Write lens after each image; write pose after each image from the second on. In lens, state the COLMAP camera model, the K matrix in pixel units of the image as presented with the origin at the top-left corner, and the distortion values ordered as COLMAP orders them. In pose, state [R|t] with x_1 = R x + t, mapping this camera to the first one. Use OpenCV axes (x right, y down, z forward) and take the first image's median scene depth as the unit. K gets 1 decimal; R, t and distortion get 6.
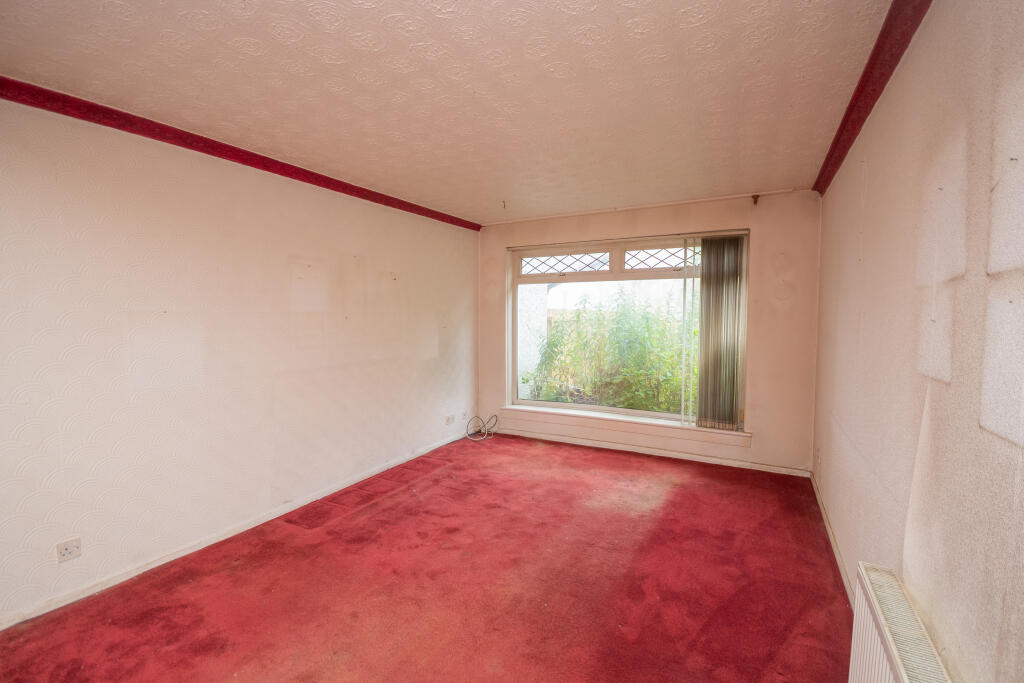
lens RADIAL K [[445.4, 0, 512.0], [0, 445.4, 341.5], [0, 0, 1]] dist [-0.000670, 0.000064]
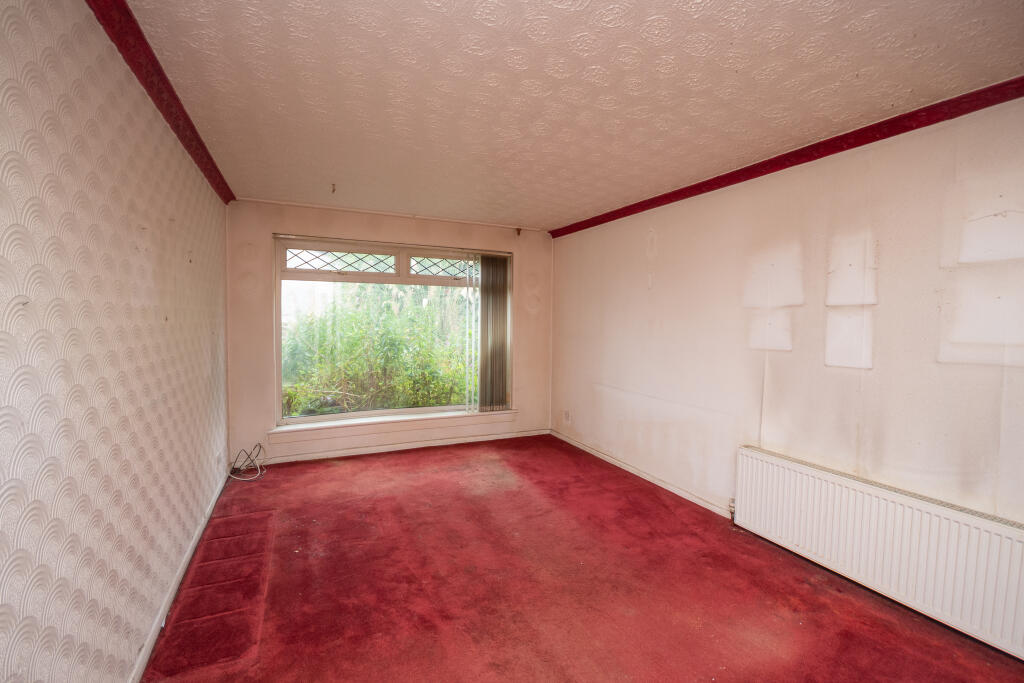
lens RADIAL K [[449.0, 0, 493.6], [0, 449.0, 340.7], [0, 0, 1]] dist [-0.001269, 0.000020]
pose [[0.610772, -0.029637, 0.791251, -0.485868], [0.038410, 0.999232, 0.007778, -0.007809], [-0.790874, 0.025641, 0.611441, 0.219551]]
